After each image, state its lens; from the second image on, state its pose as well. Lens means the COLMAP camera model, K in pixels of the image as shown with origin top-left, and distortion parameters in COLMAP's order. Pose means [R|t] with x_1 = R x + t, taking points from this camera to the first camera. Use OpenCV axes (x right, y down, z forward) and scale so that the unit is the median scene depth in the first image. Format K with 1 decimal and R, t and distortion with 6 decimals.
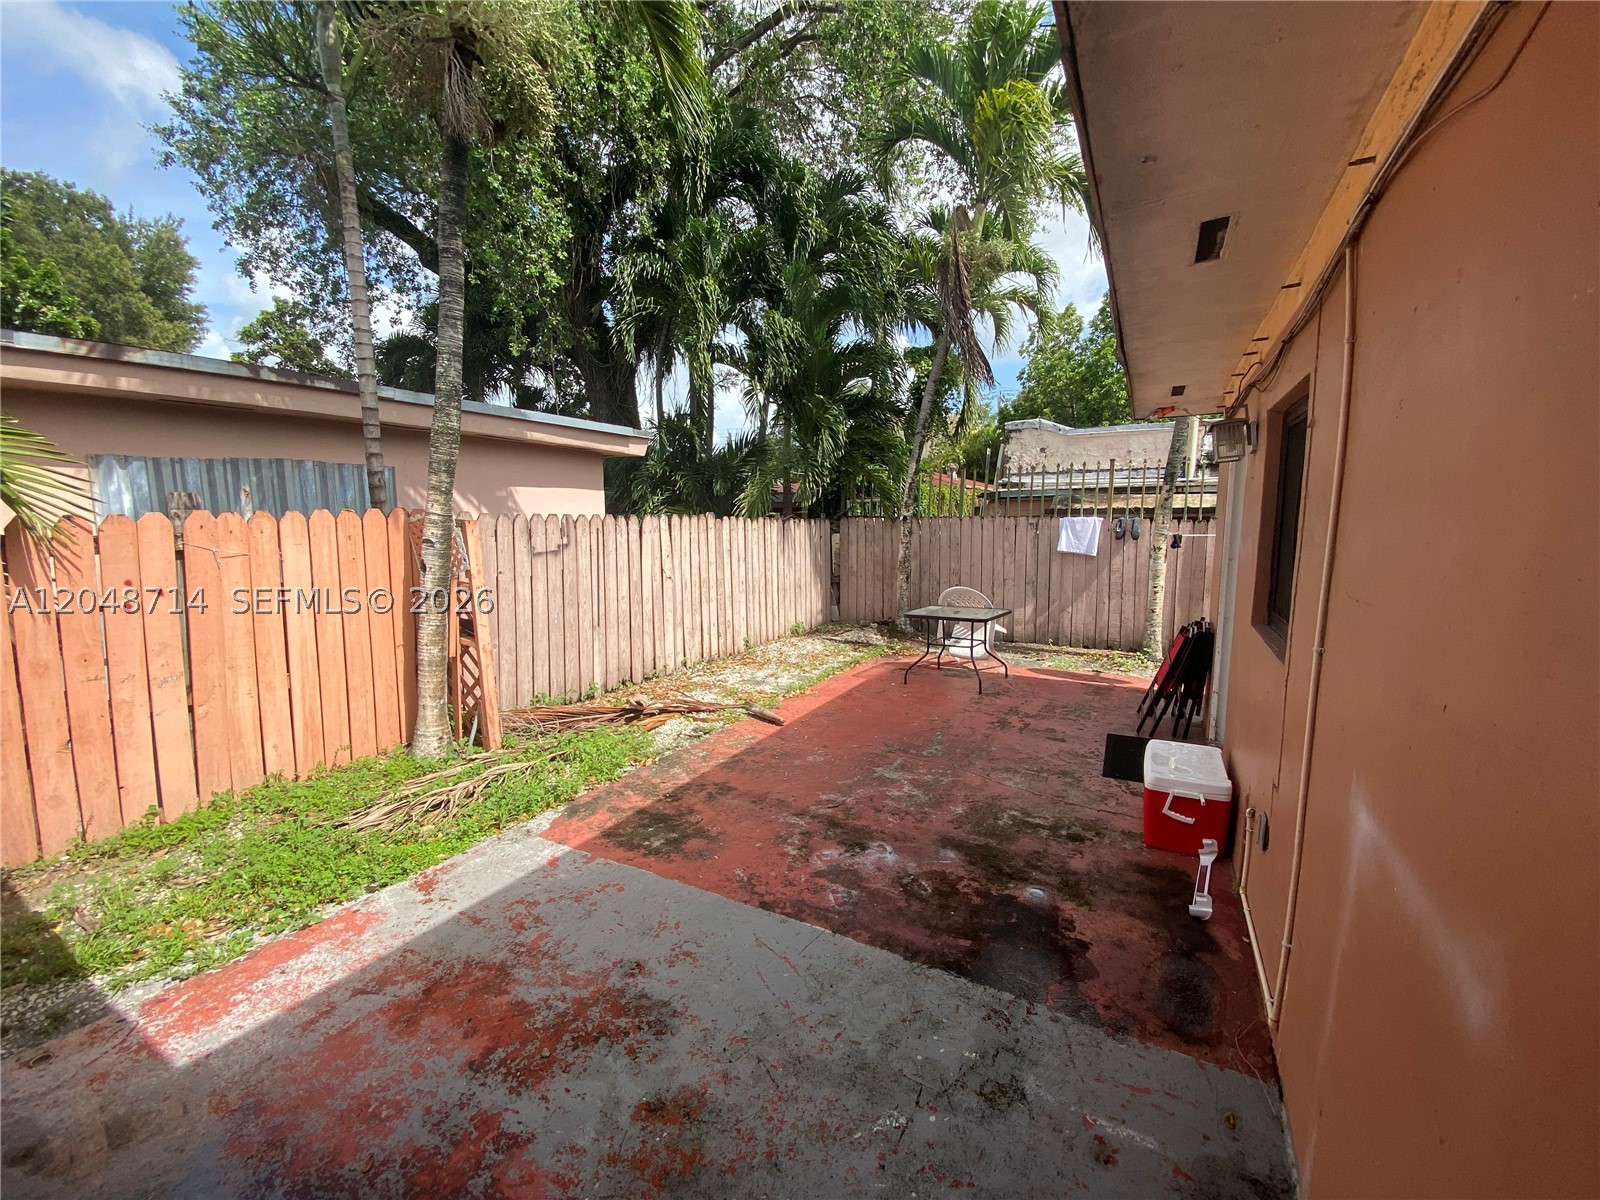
lens RADIAL K [[654.3, 0, 789.9], [0, 654.3, 601.3], [0, 0, 1]] dist [0.024468, -0.021527]
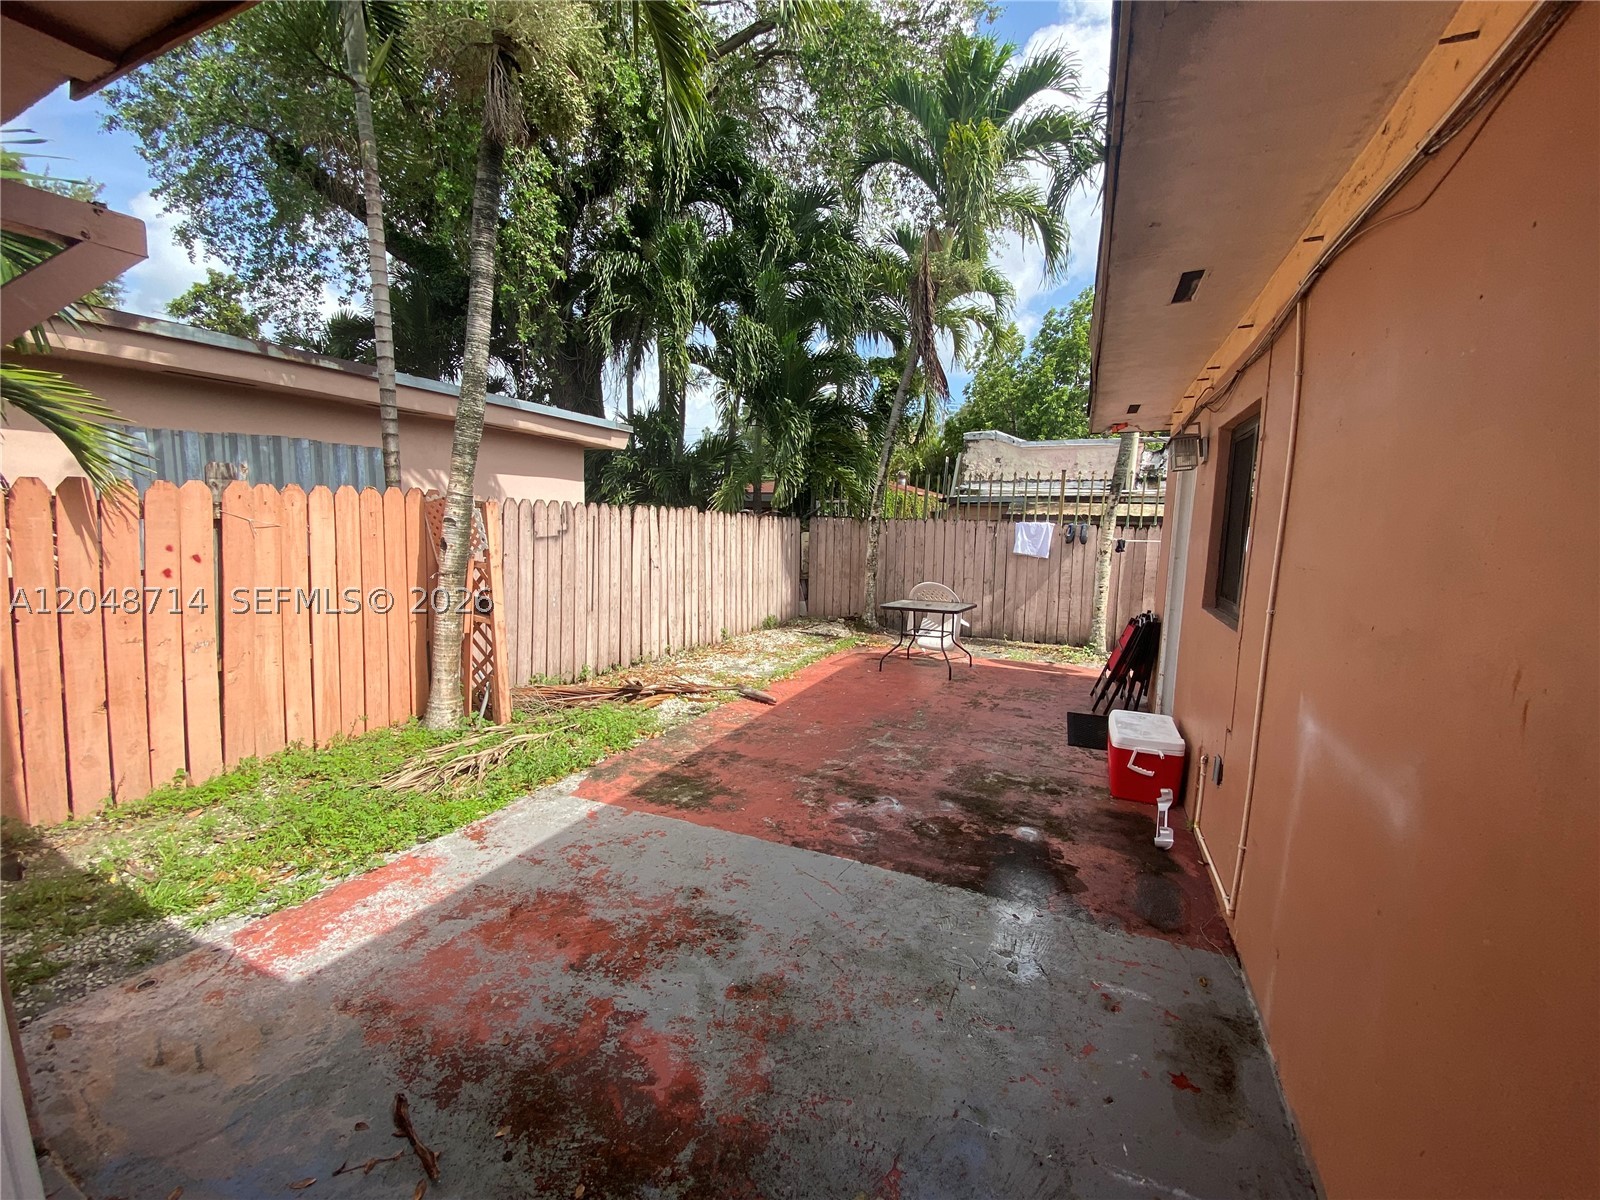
lens RADIAL K [[649.8, 0, 795.4], [0, 649.8, 598.7], [0, 0, 1]] dist [0.039241, -0.031837]
pose [[0.995690, 0.019375, 0.090699, -0.094223], [-0.018679, 0.999789, -0.008508, 0.030218], [-0.090844, 0.006777, 0.995842, -0.077128]]
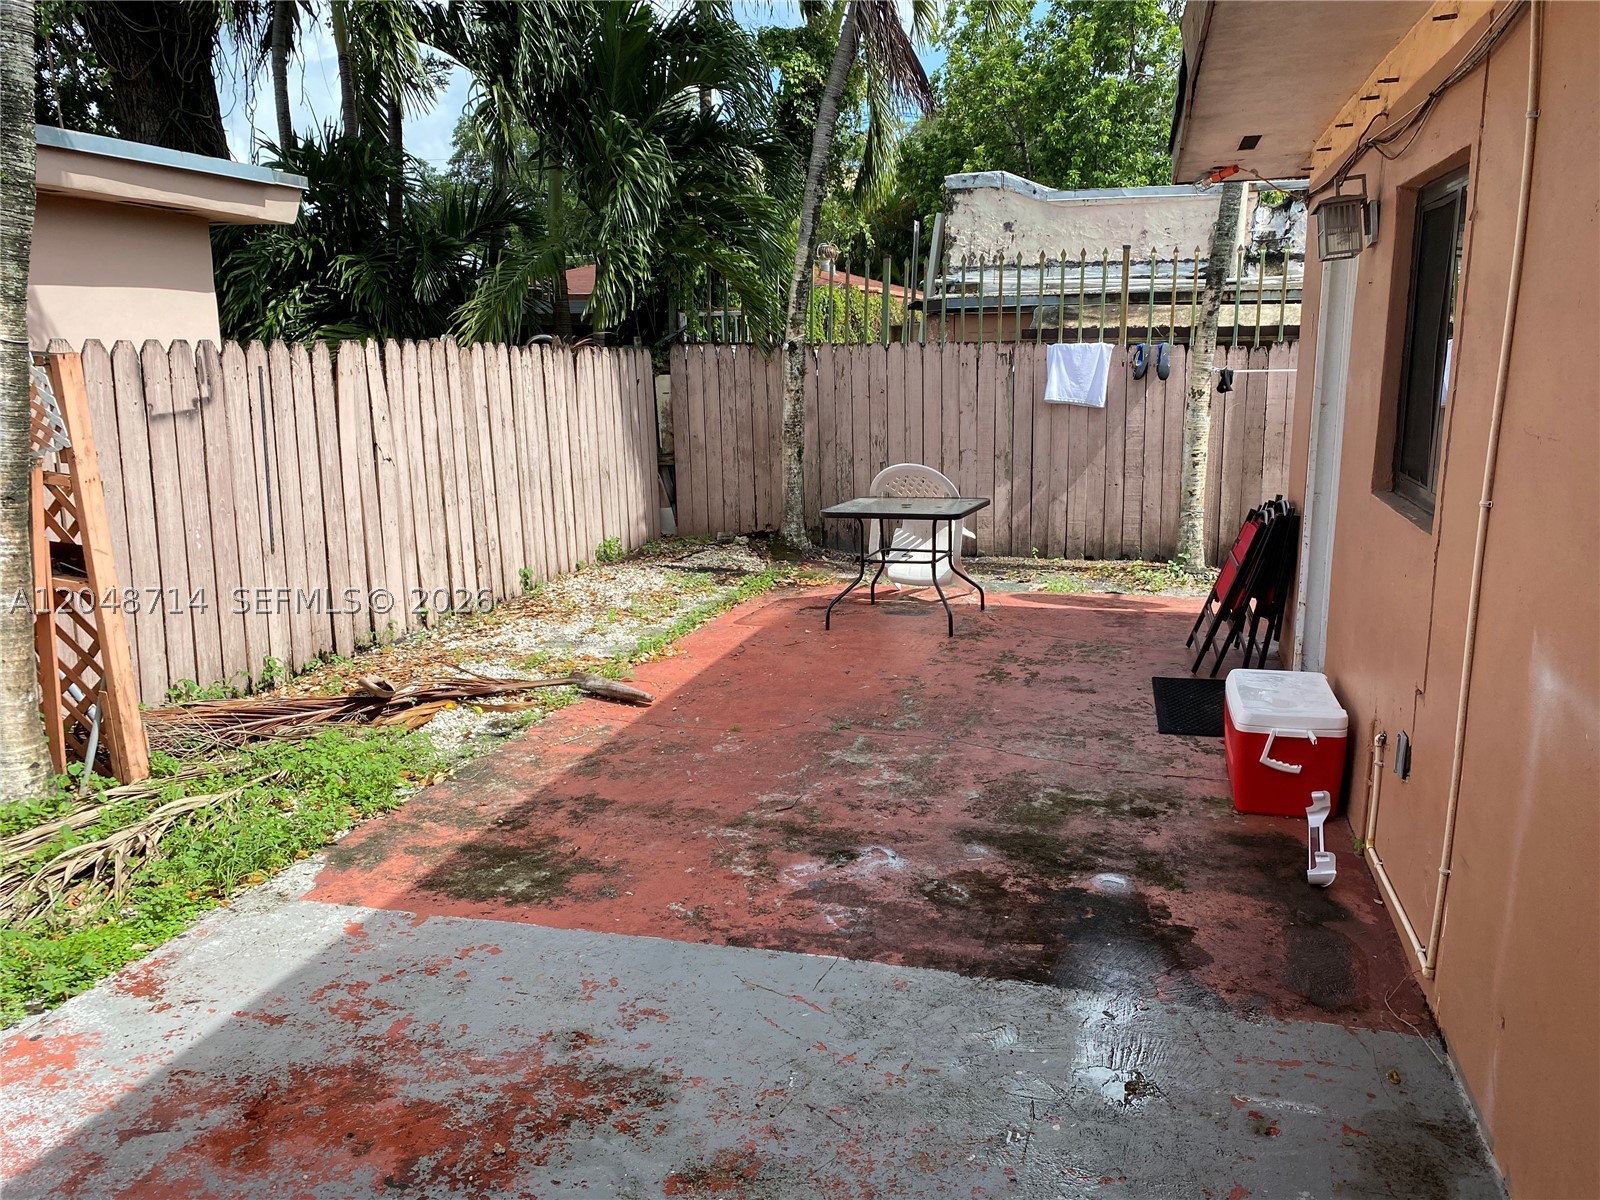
lens RADIAL K [[1225.8, 0, 810.0], [0, 1225.8, 606.1], [0, 0, 1]] dist [0.037408, -0.020933]
pose [[0.971619, -0.054584, 0.230168, -0.144174], [0.035845, 0.995751, 0.084828, 0.016235], [-0.233821, -0.074170, 0.969447, -0.116209]]
